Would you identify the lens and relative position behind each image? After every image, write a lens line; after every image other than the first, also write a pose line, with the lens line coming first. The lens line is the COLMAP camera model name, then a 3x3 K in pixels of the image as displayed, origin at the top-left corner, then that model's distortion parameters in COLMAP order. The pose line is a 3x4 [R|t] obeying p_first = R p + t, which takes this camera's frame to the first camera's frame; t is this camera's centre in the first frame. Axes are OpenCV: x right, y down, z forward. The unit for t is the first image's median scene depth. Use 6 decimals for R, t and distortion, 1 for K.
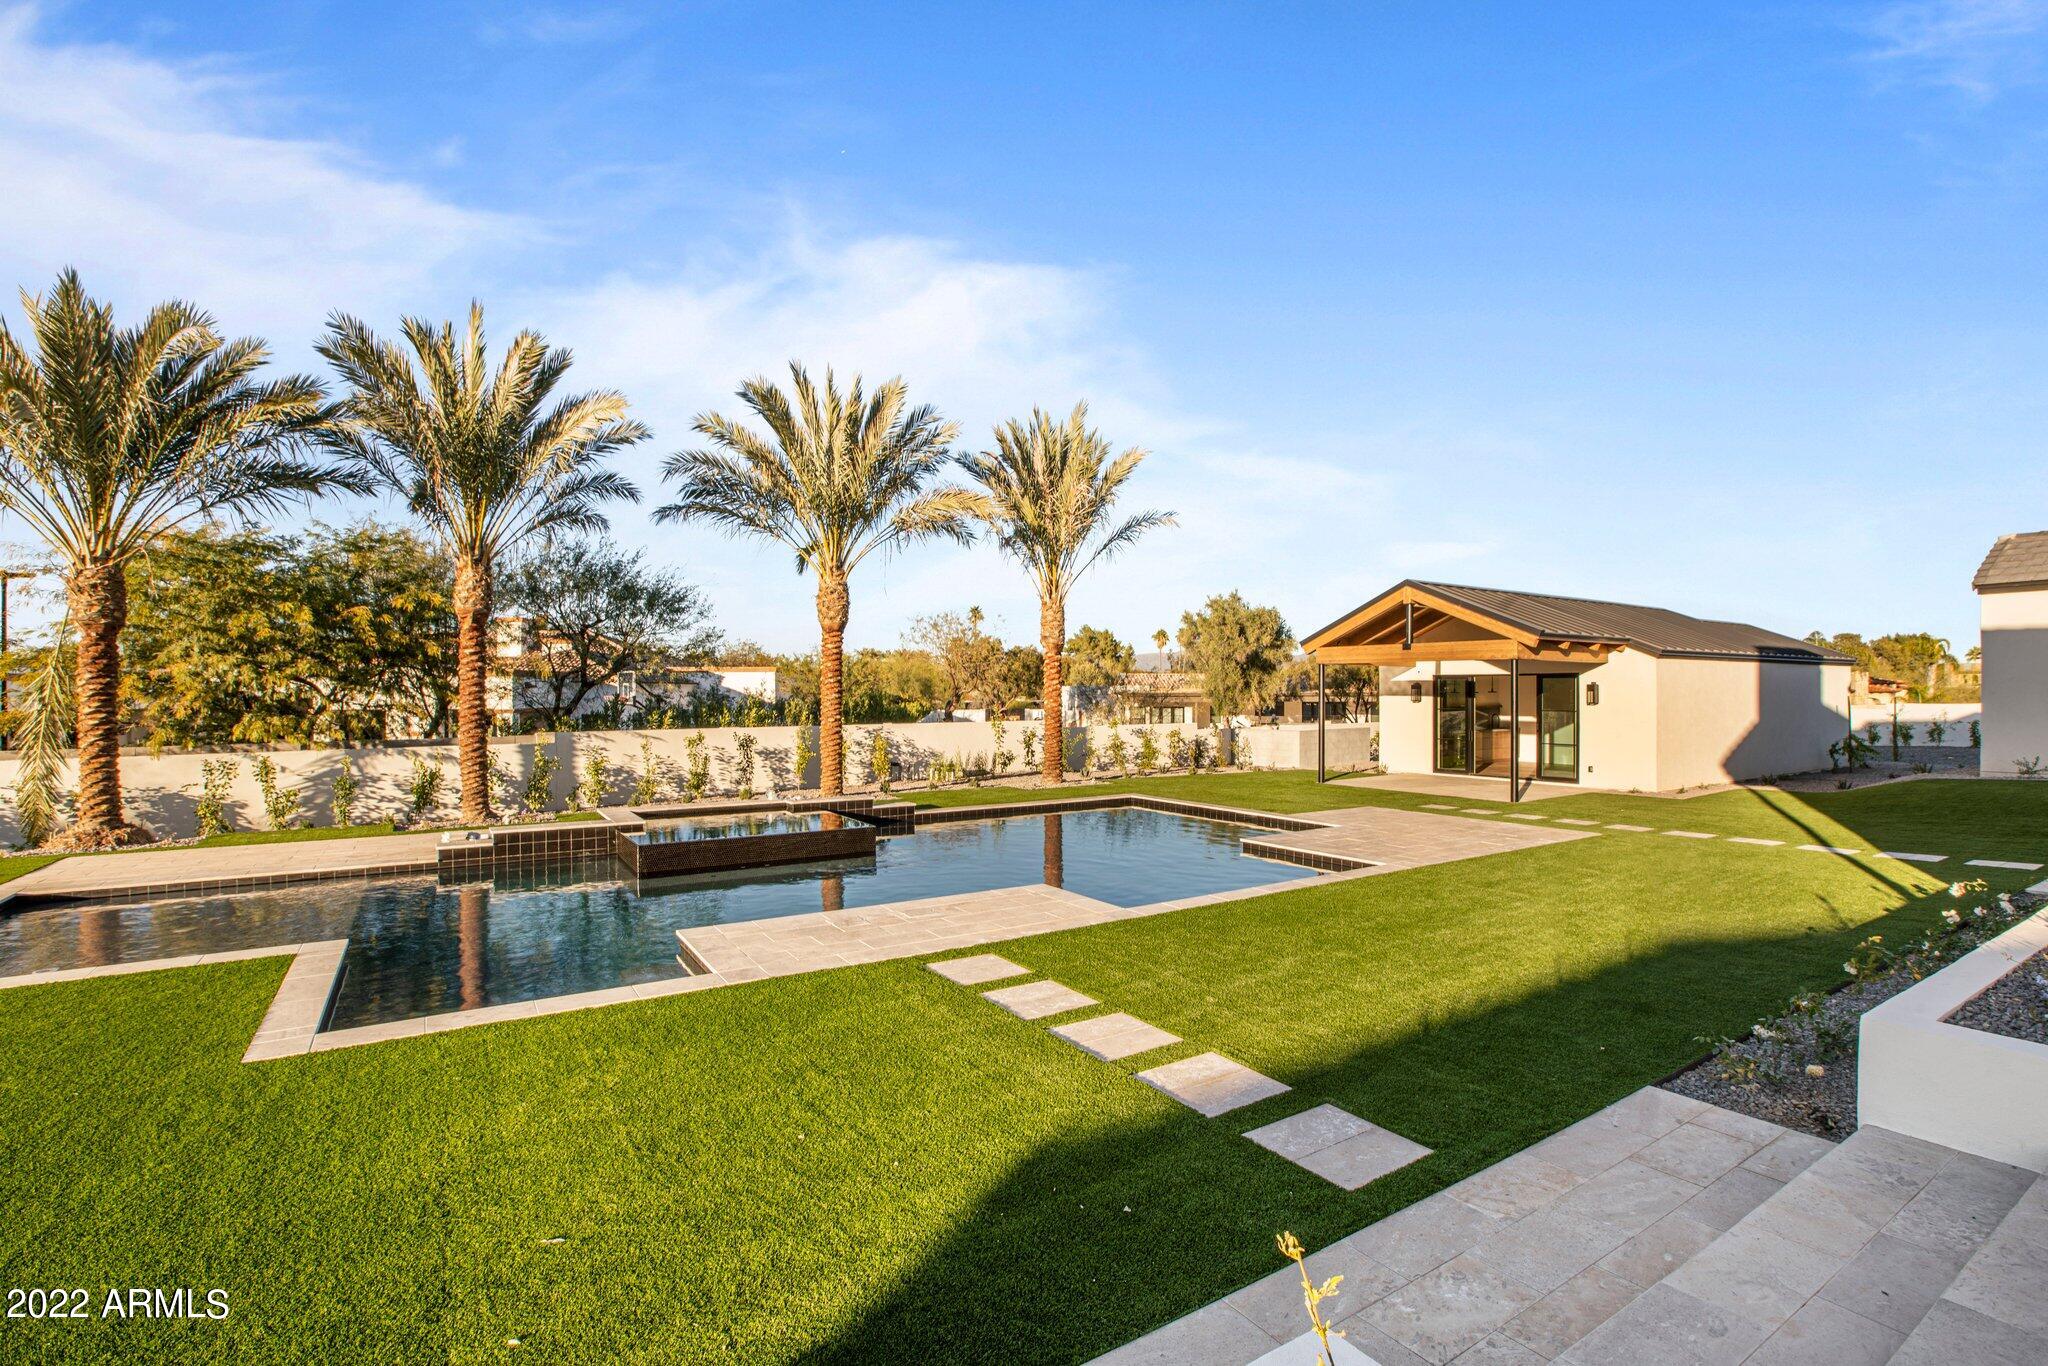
lens RADIAL K [[926.9, 0, 1013.5], [0, 926.9, 671.2], [0, 0, 1]] dist [-0.044505, 0.014179]
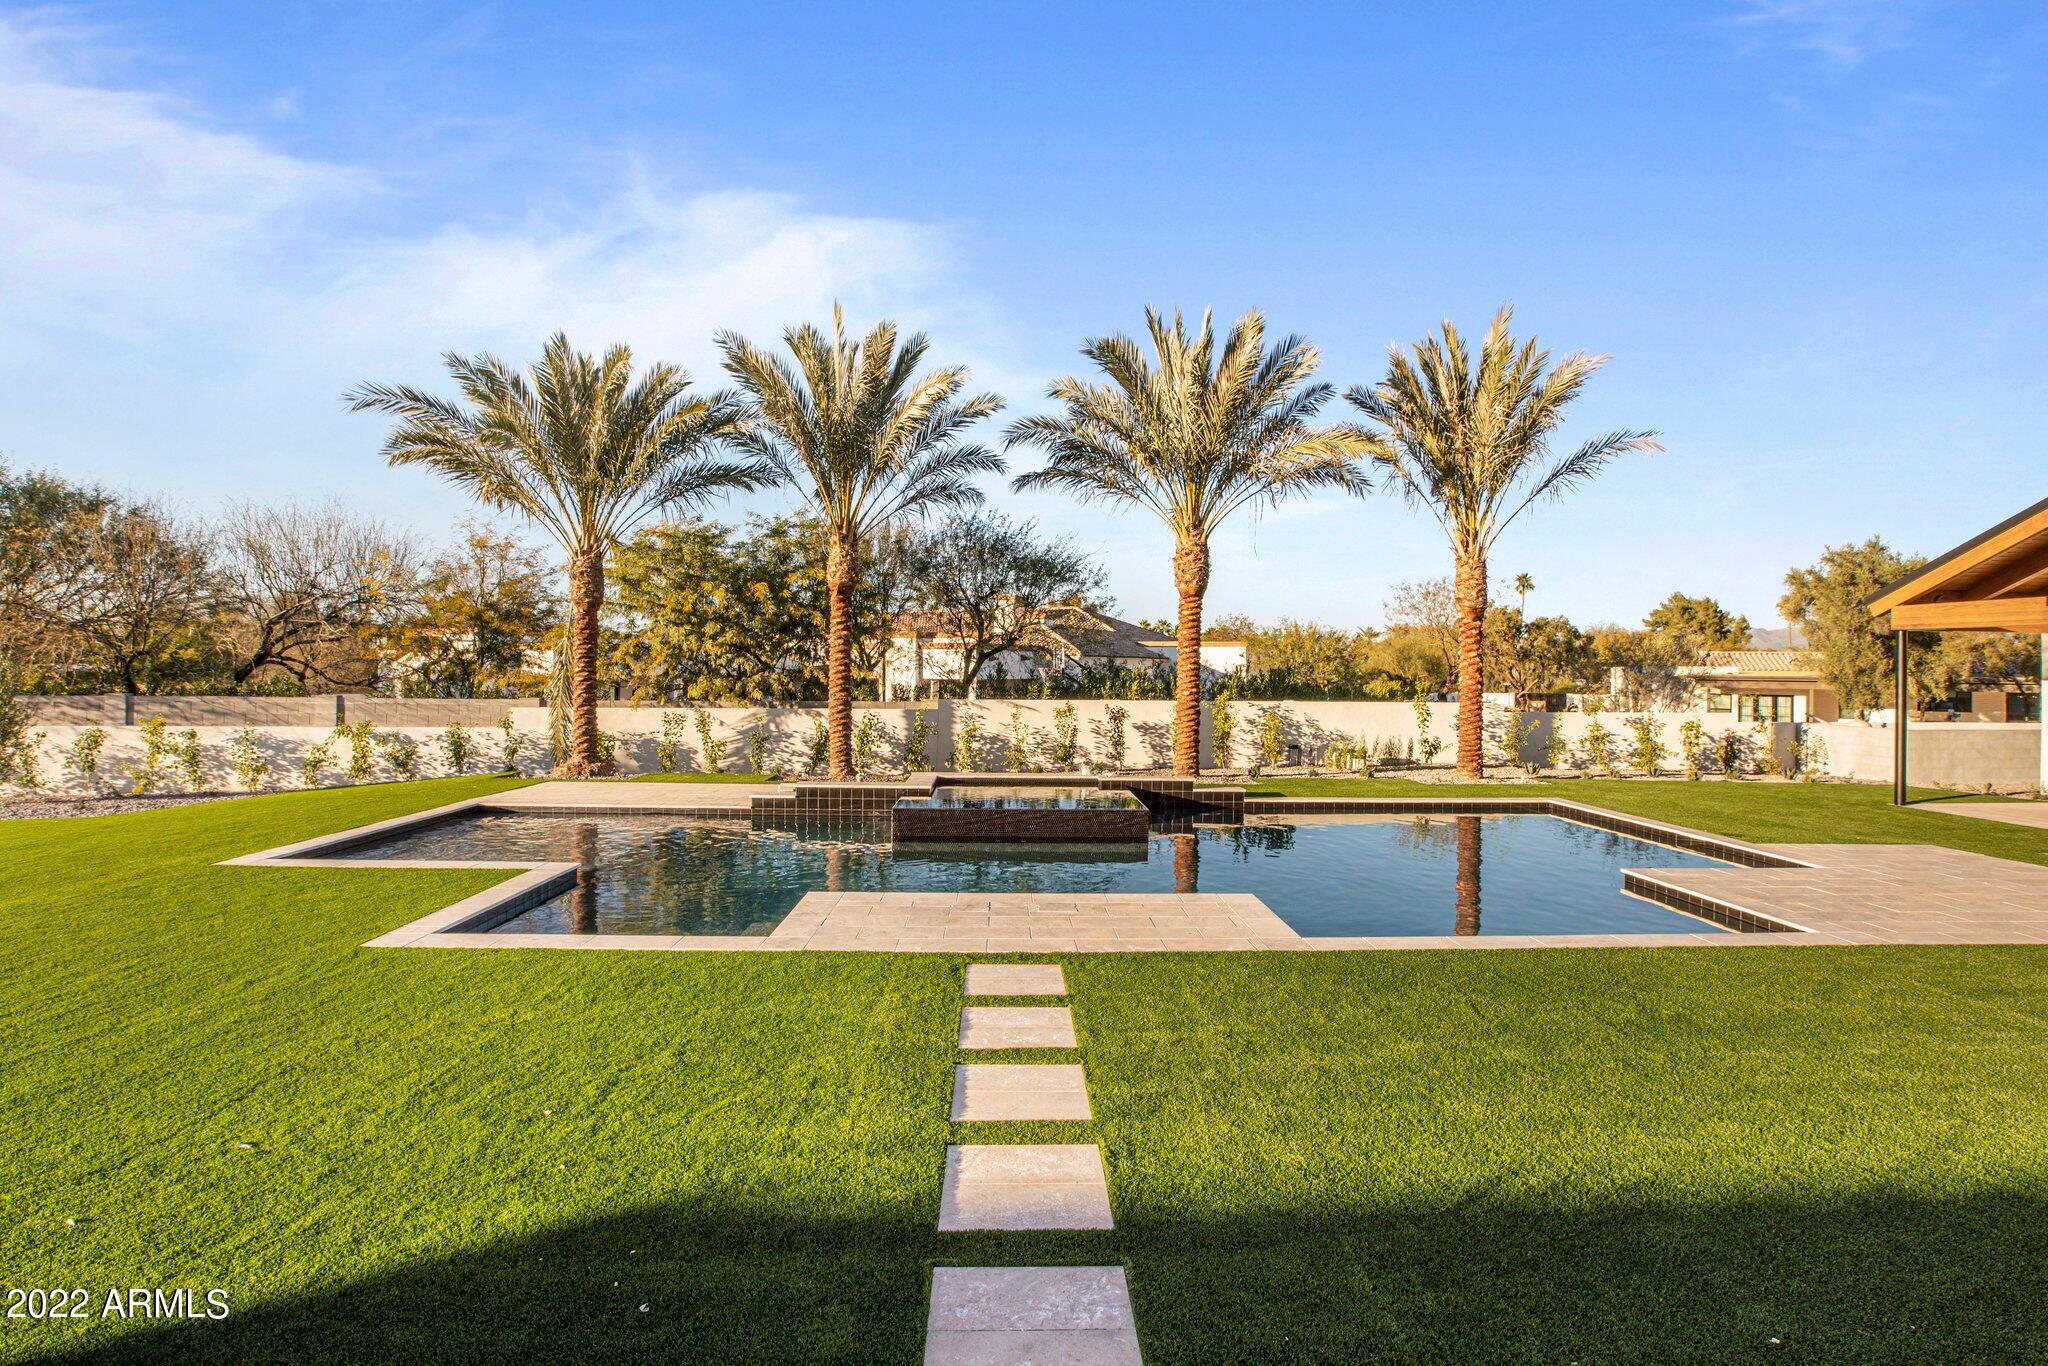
lens RADIAL K [[971.4, 0, 1022.7], [0, 971.4, 648.2], [0, 0, 1]] dist [-0.051418, 0.017383]
pose [[0.867171, 0.002136, -0.498007, 0.161292], [-0.002279, 0.999997, 0.000320, 0.008993], [0.498006, 0.000857, 0.867173, 0.098537]]
